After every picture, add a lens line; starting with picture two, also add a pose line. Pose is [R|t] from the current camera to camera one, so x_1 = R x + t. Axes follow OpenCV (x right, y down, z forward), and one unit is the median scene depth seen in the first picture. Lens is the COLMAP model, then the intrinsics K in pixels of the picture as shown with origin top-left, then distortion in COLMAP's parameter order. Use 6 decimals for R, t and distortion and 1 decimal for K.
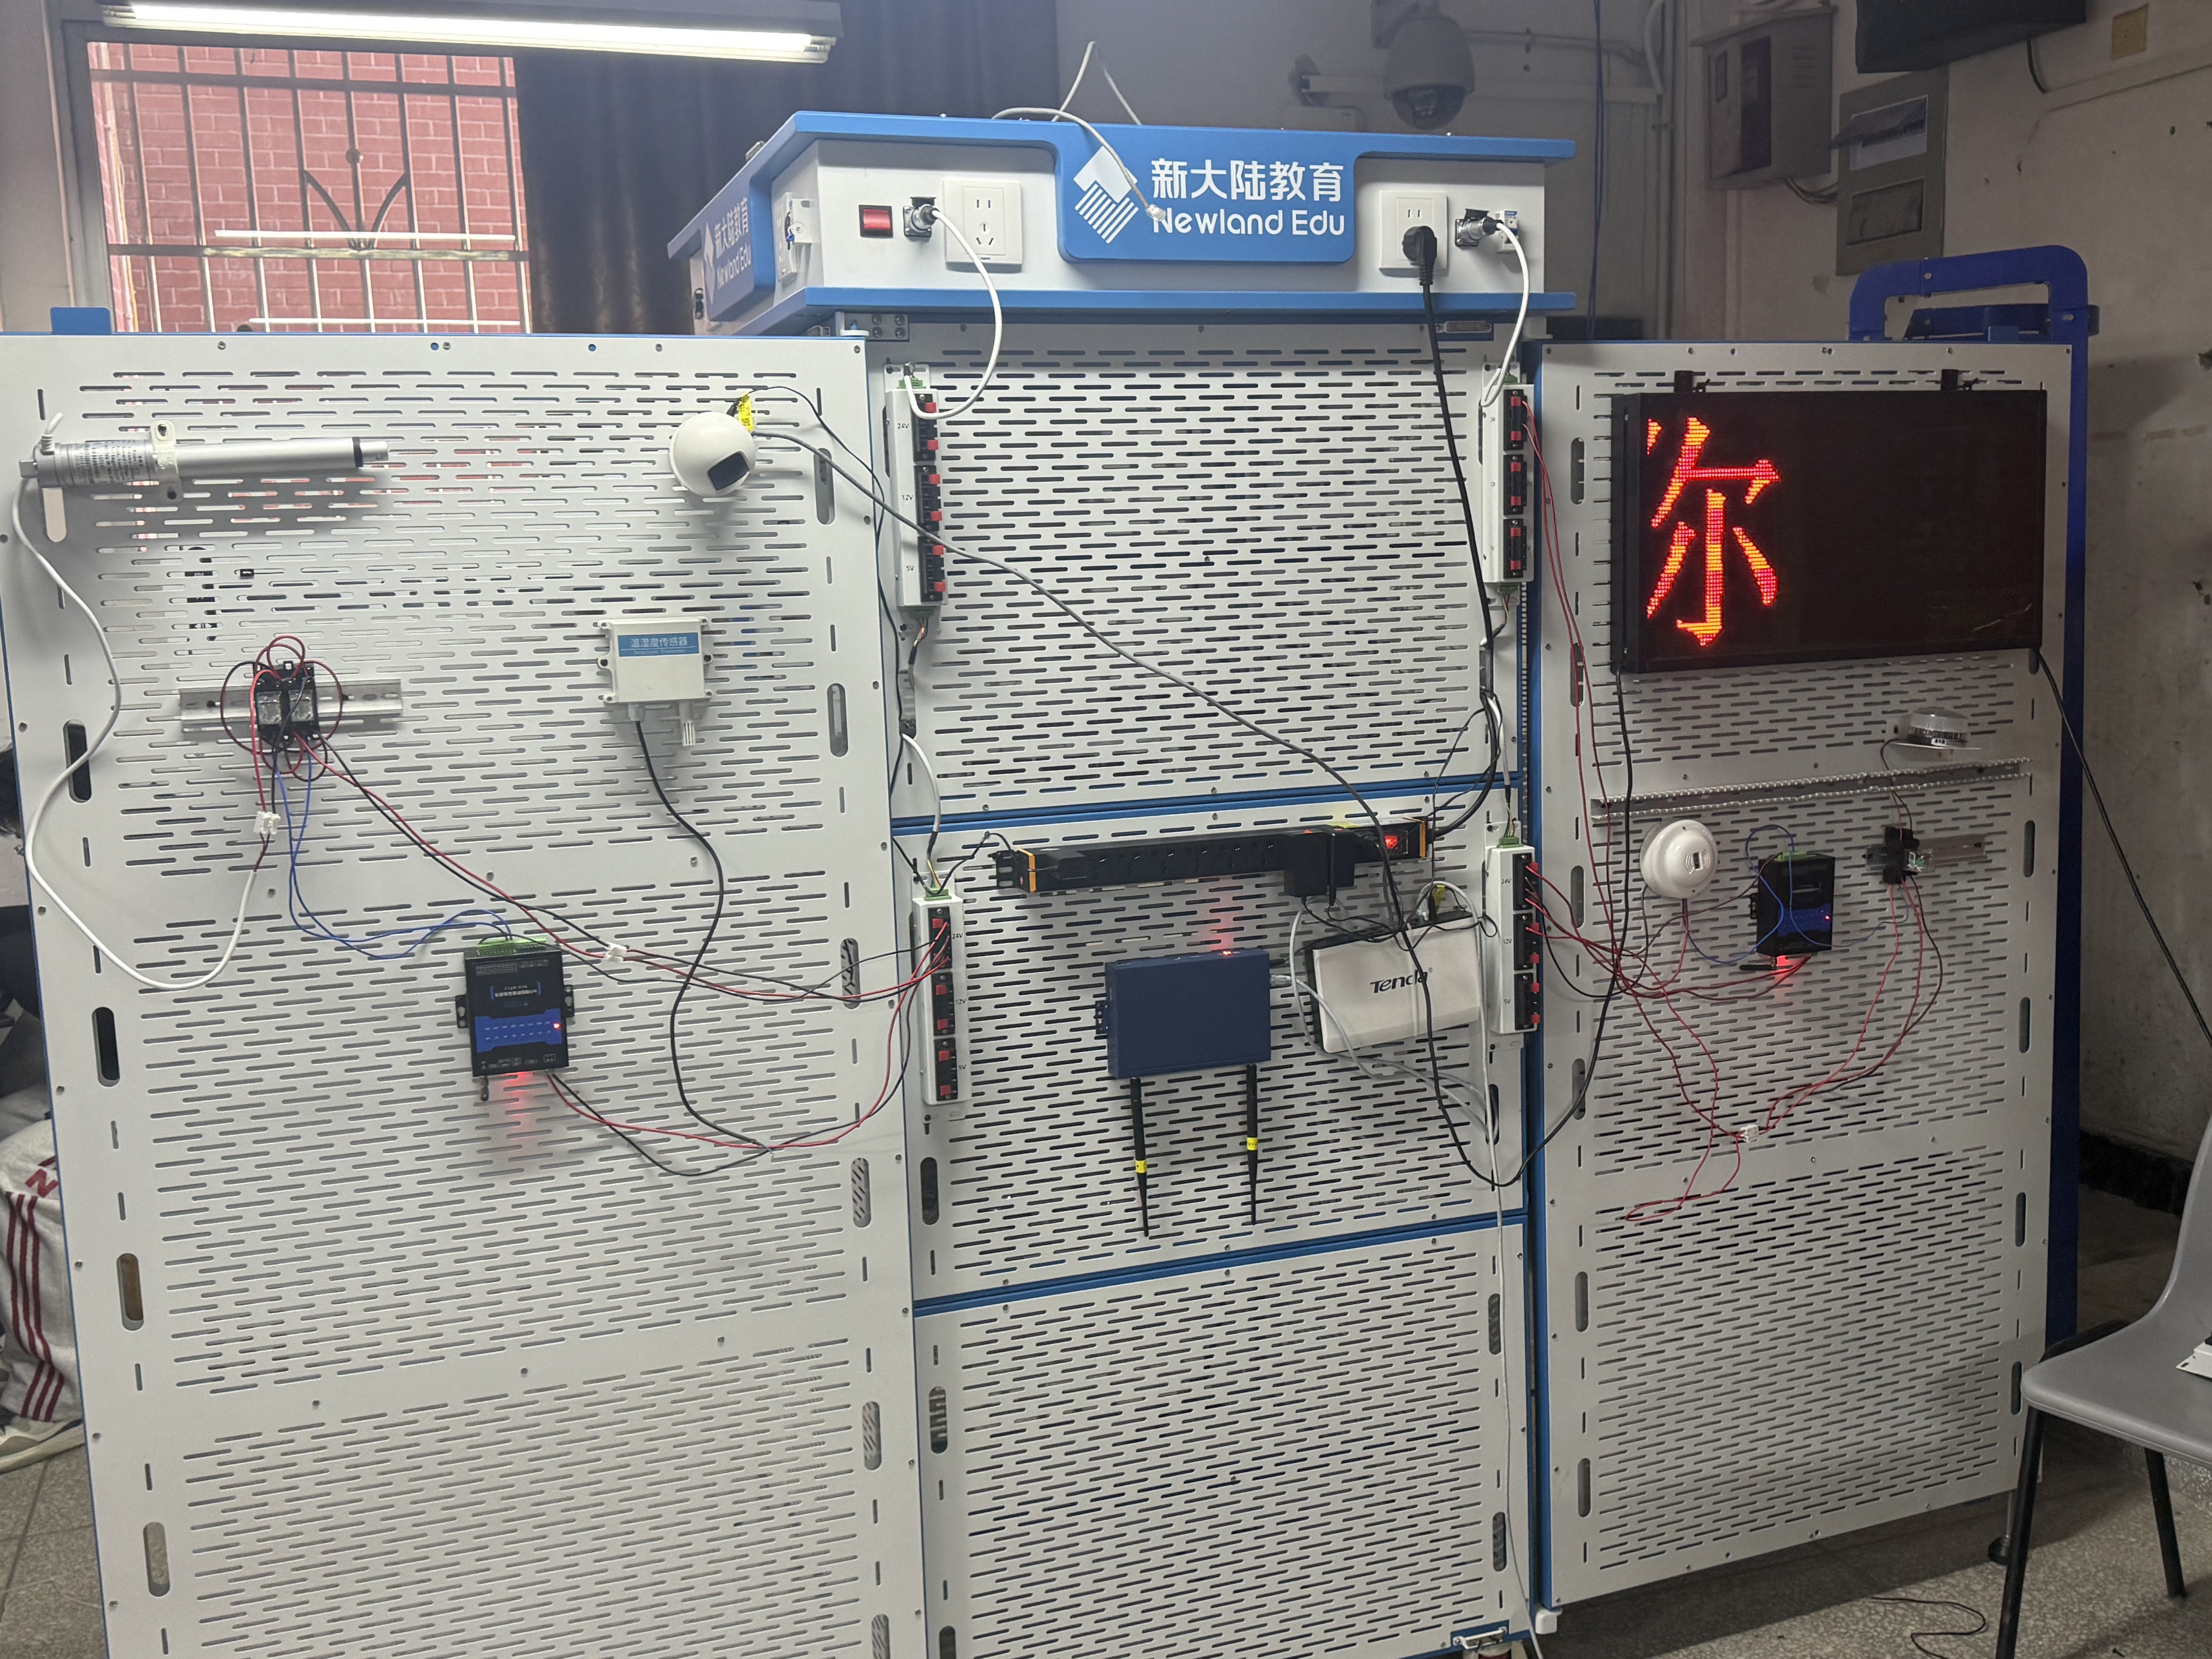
lens RADIAL K [[2203.0, 0, 1106.0], [0, 2203.0, 829.5], [0, 0, 1]] dist [0.135643, -0.315764]
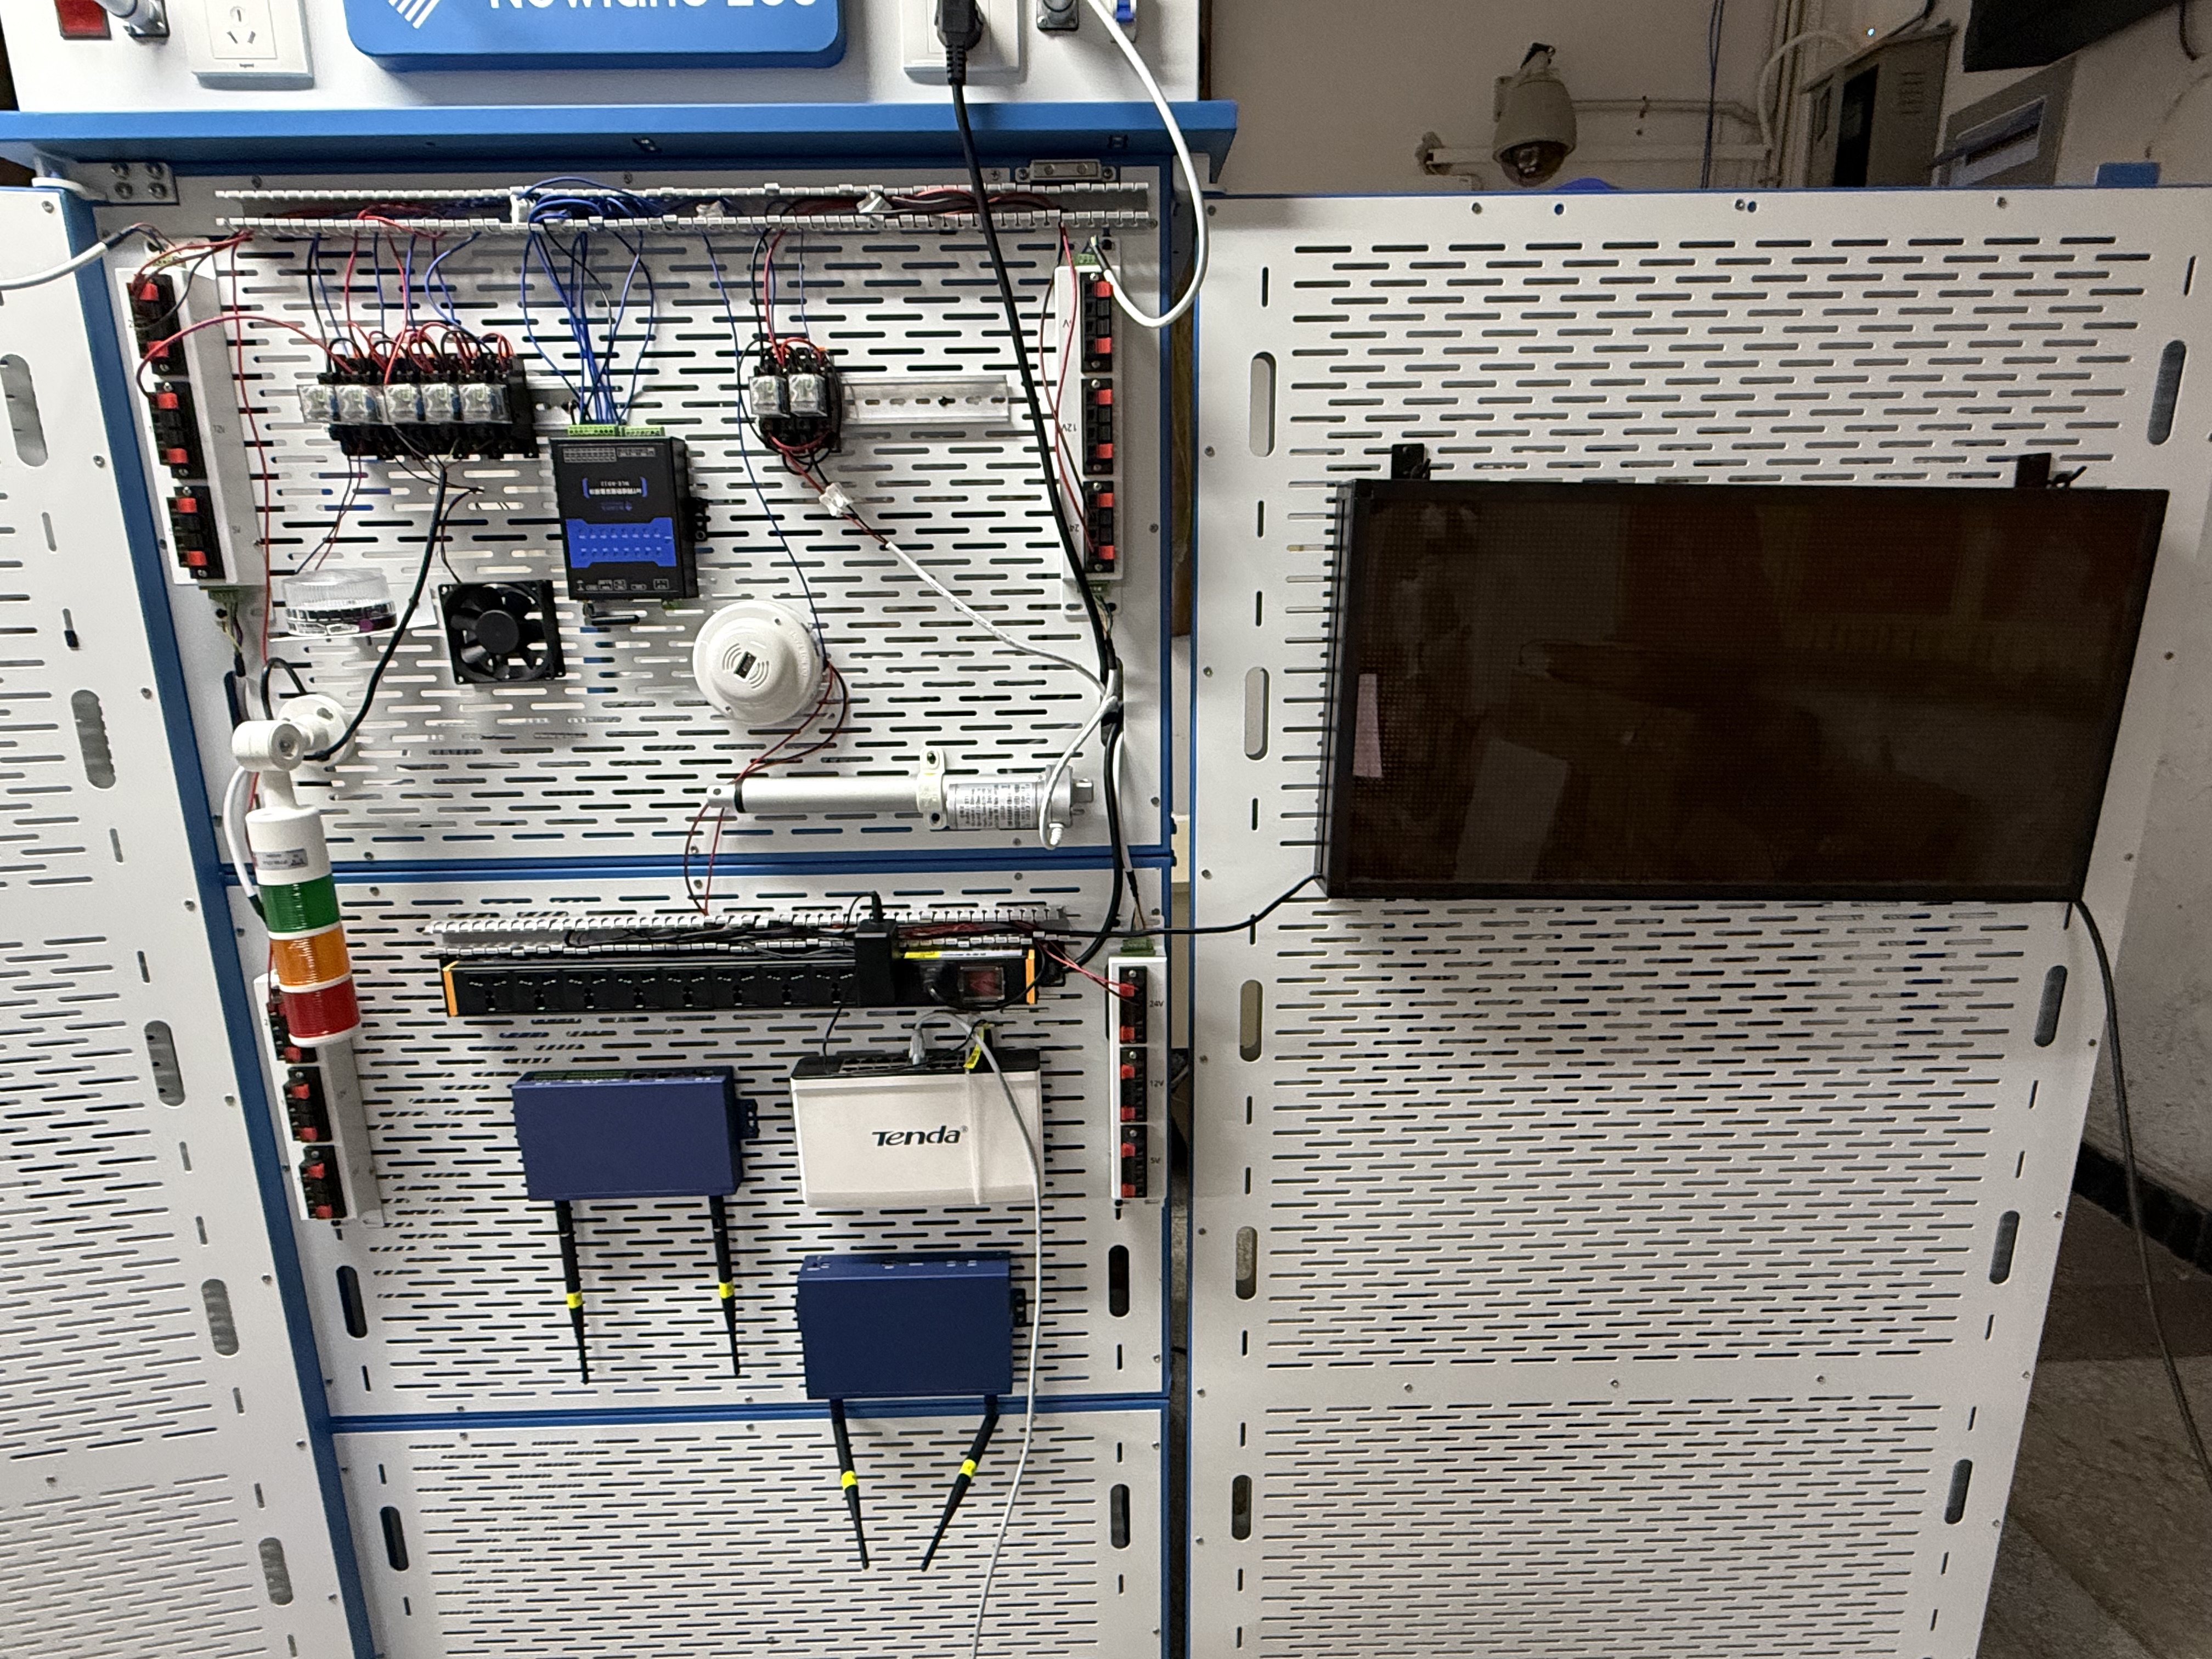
lens RADIAL K [[1147.2, 0, 1106.0], [0, 1147.2, 829.5], [0, 0, 1]] dist [-0.003693, -0.000166]
pose [[0.947491, 0.090818, -0.306616, 0.275177], [-0.058145, 0.991769, 0.114080, -0.070631], [0.314452, -0.090261, 0.944972, 0.631079]]
